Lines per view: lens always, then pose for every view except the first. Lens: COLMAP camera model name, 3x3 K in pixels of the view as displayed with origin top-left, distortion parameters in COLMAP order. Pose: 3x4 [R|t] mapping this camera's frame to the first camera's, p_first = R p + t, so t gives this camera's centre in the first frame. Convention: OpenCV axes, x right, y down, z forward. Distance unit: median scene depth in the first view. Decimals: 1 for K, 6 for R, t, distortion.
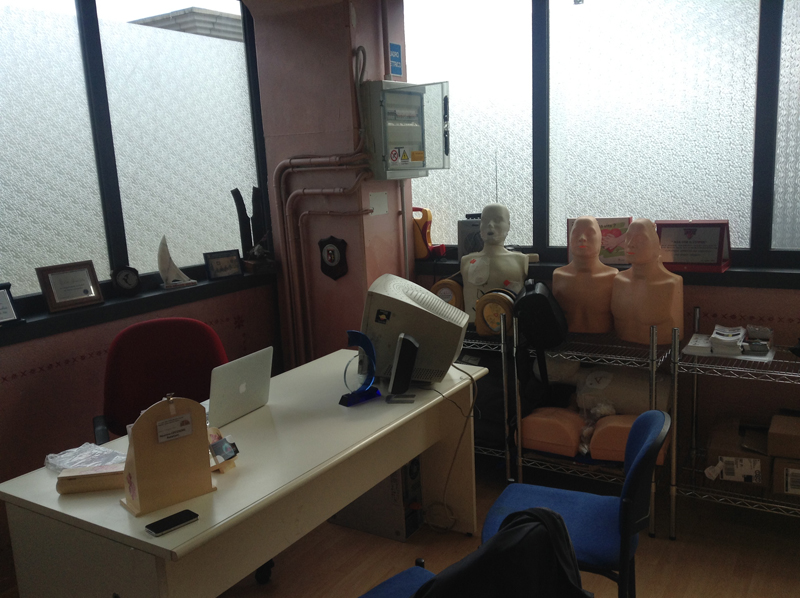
lens RADIAL K [[748.1, 0, 402.5], [0, 748.1, 298.3], [0, 0, 1]] dist [0.097520, 0.000000]
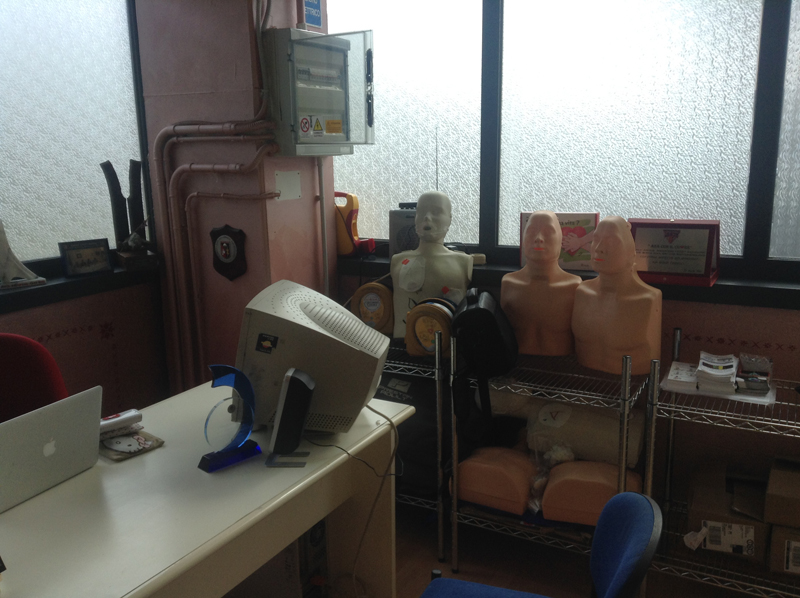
lens RADIAL K [[748.1, 0, 400.8], [0, 748.1, 296.9], [0, 0, 1]] dist [0.097520, 0.000000]
pose [[0.997859, 0.021168, 0.061877, 0.045045], [-0.022342, 0.999582, 0.018340, -0.028914], [-0.061463, -0.019683, 0.997915, 0.213626]]
